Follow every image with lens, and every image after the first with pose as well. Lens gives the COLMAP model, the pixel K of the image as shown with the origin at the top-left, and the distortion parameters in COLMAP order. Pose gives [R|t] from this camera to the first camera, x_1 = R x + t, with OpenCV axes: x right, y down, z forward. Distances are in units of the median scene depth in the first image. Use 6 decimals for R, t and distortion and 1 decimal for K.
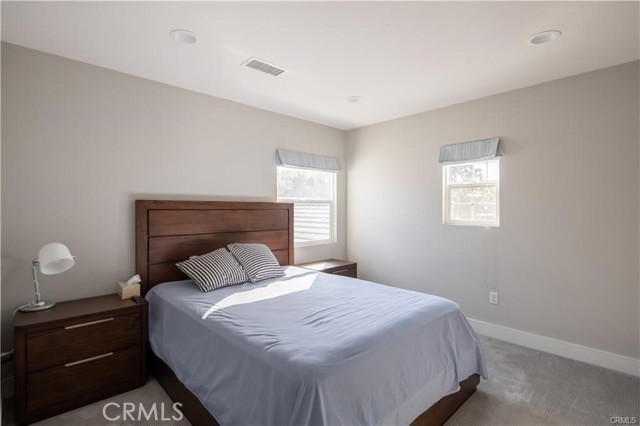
lens RADIAL K [[312.2, 0, 320.0], [0, 312.2, 213.0], [0, 0, 1]] dist [0.000253, 0.000031]
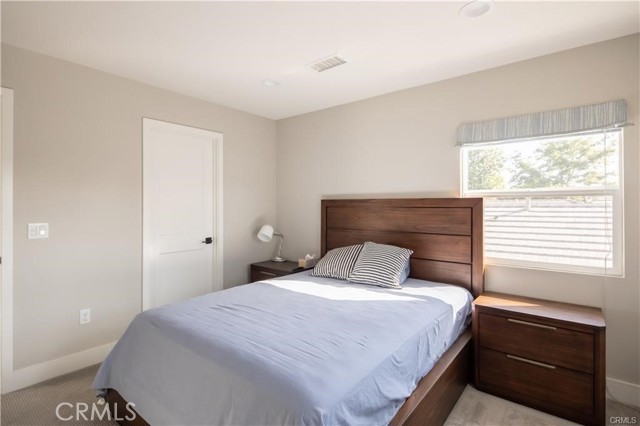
lens RADIAL K [[316.6, 0, 318.8], [0, 316.6, 206.3], [0, 0, 1]] dist [-0.000745, -0.000202]
pose [[0.127936, 0.000472, -0.991782, 0.735649], [-0.014791, 0.999890, -0.001432, -0.010391], [0.991672, 0.014853, 0.127929, 0.760344]]
